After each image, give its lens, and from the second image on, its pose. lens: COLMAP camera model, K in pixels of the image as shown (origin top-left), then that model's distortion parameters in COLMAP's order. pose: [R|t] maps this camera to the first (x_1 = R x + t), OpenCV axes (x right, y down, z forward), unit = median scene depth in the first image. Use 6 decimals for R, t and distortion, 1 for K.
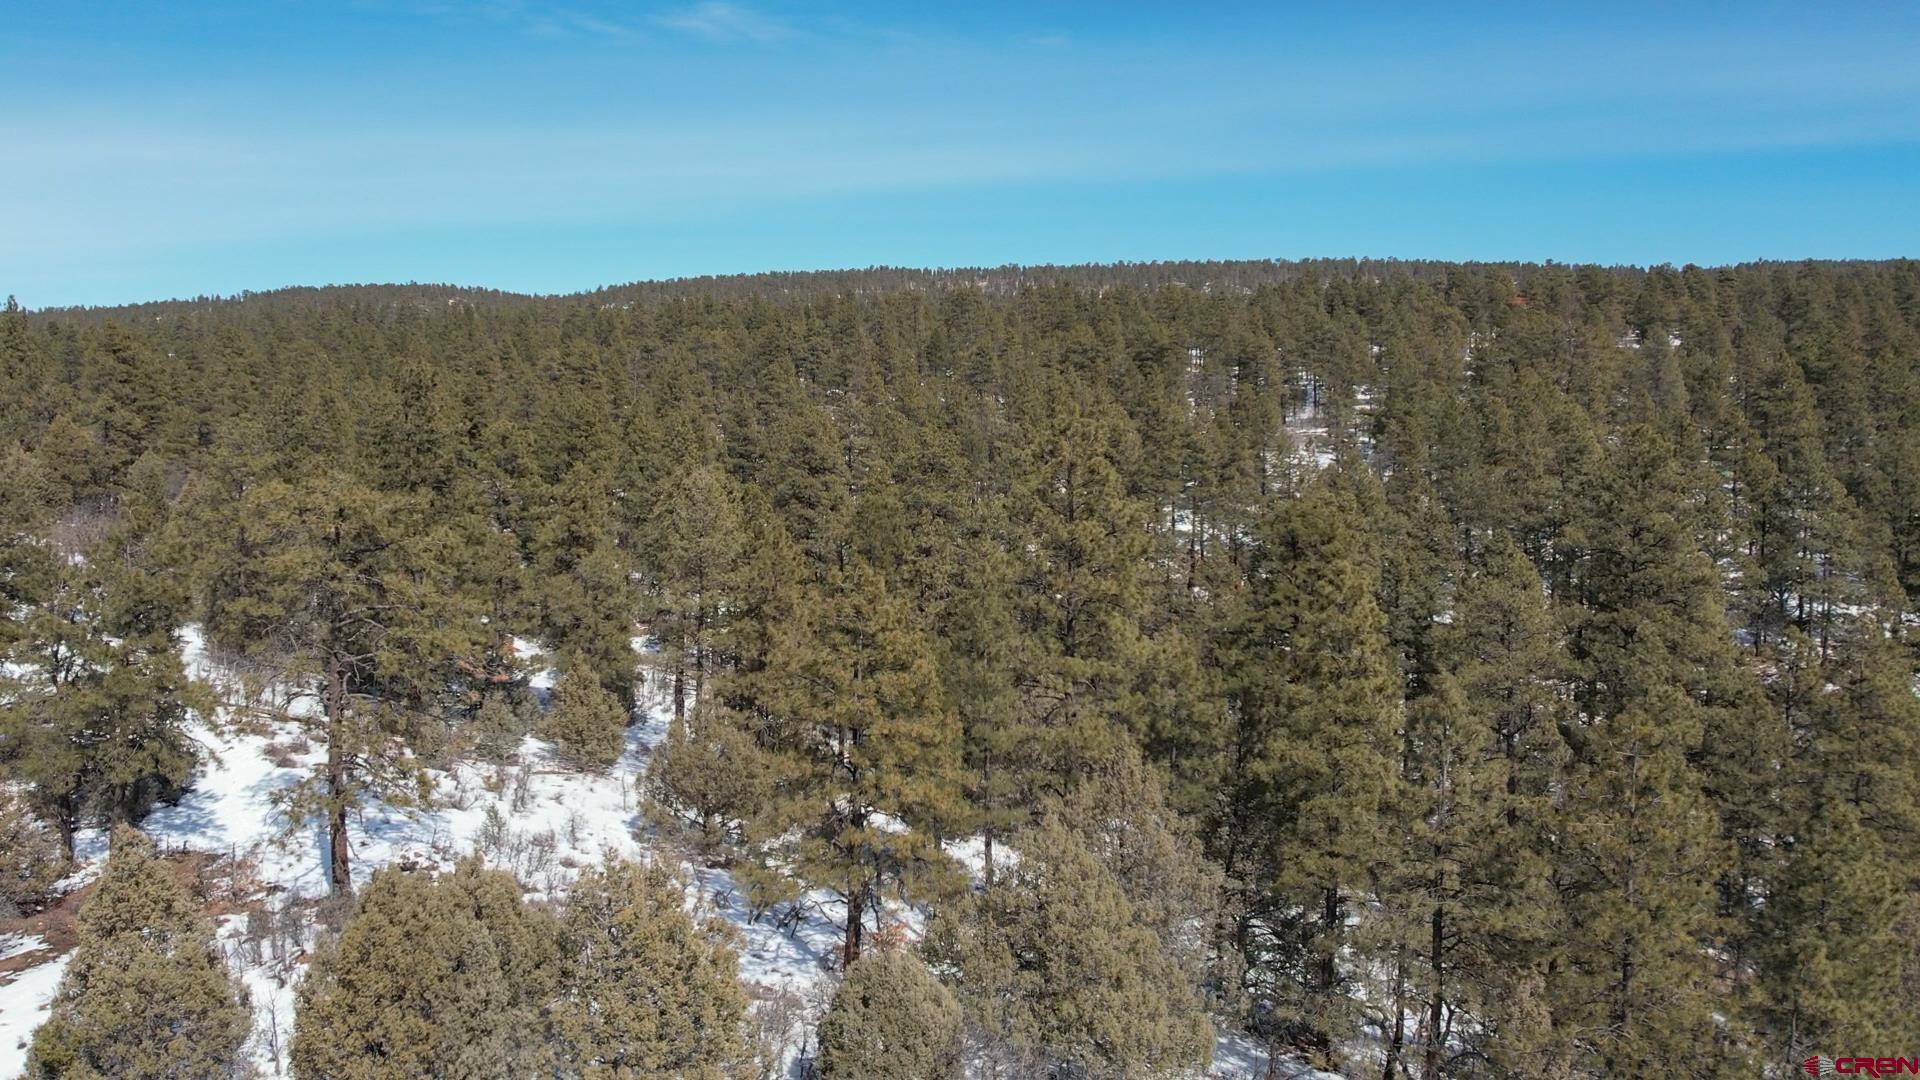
lens RADIAL K [[1745.4, 0, 947.9], [0, 1745.4, 545.1], [0, 0, 1]] dist [-0.043639, 0.000000]
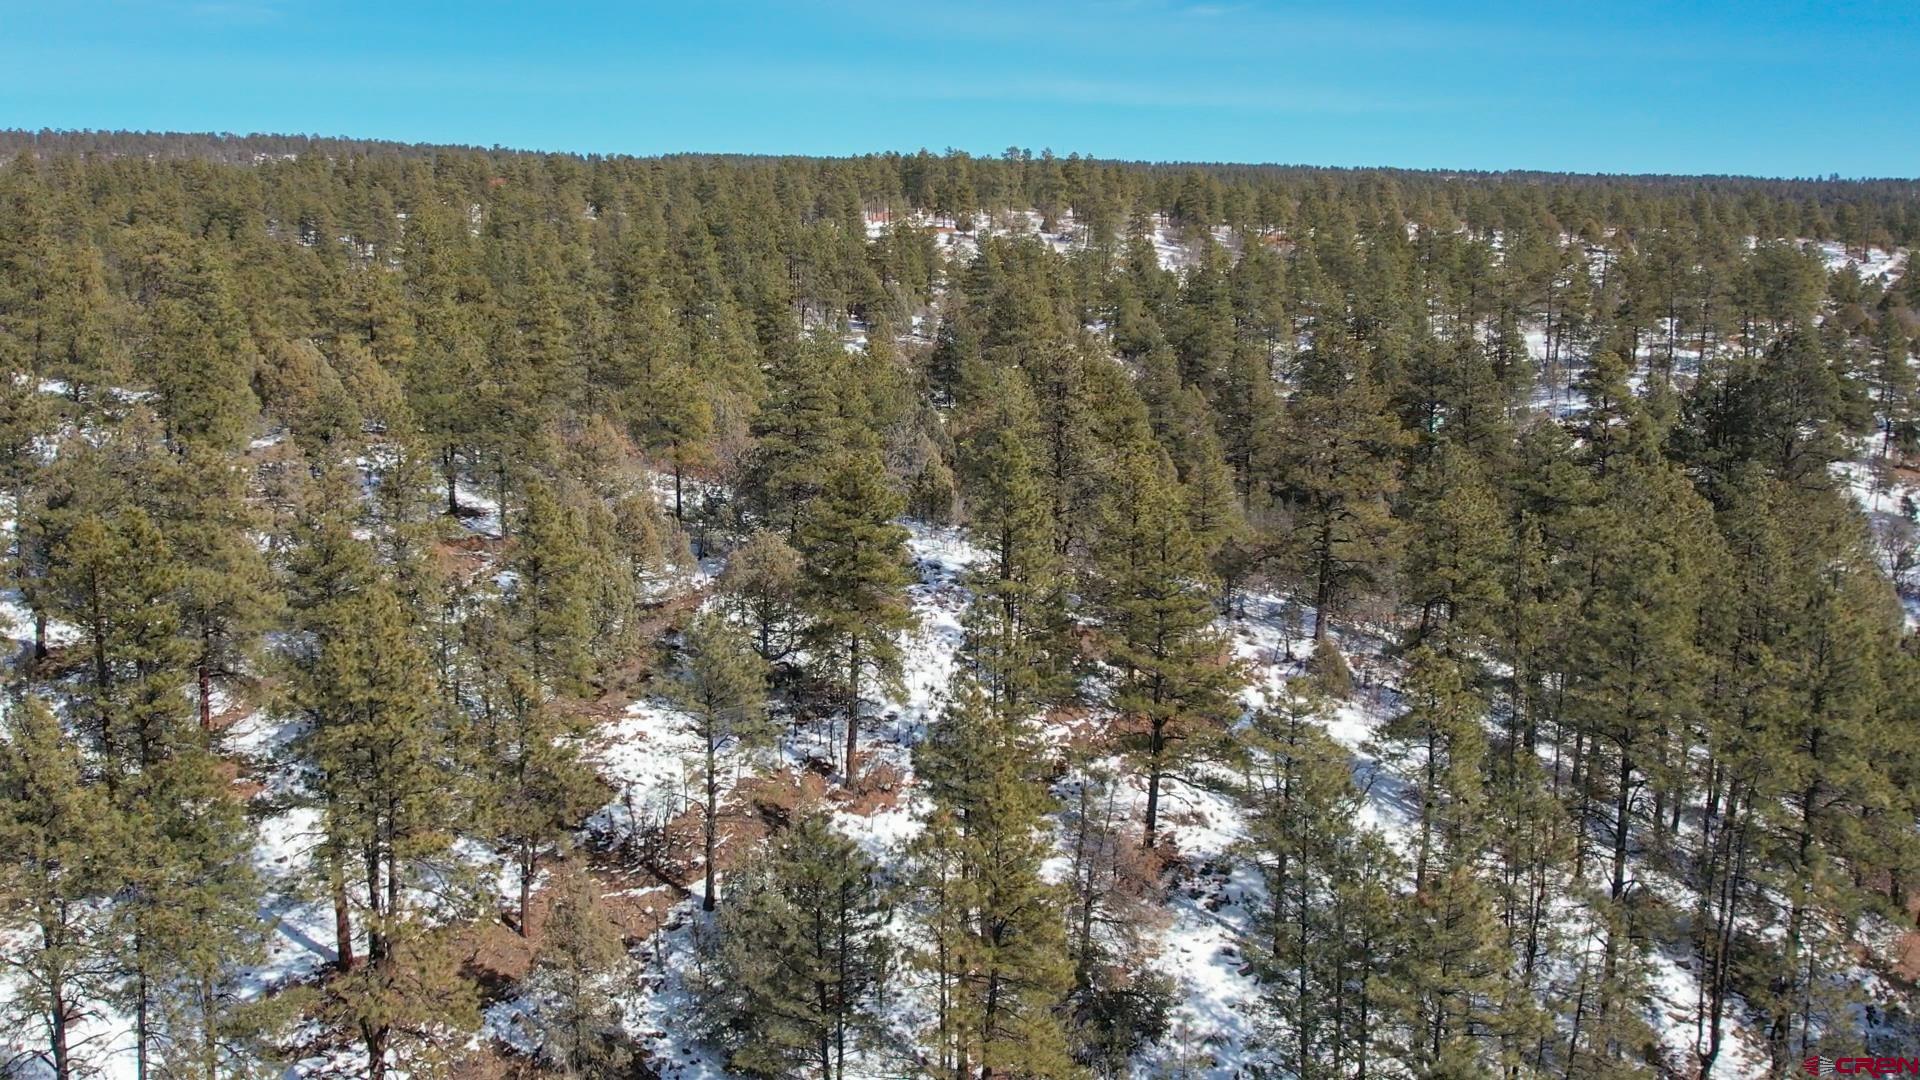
lens RADIAL K [[1745.4, 0, 959.7], [0, 1745.4, 541.7], [0, 0, 1]] dist [-0.043639, 0.000000]
pose [[0.830443, -0.077825, 0.551641, -0.107489], [0.042071, 0.996128, 0.077198, 0.035998], [-0.555513, -0.040900, 0.830502, -0.231967]]
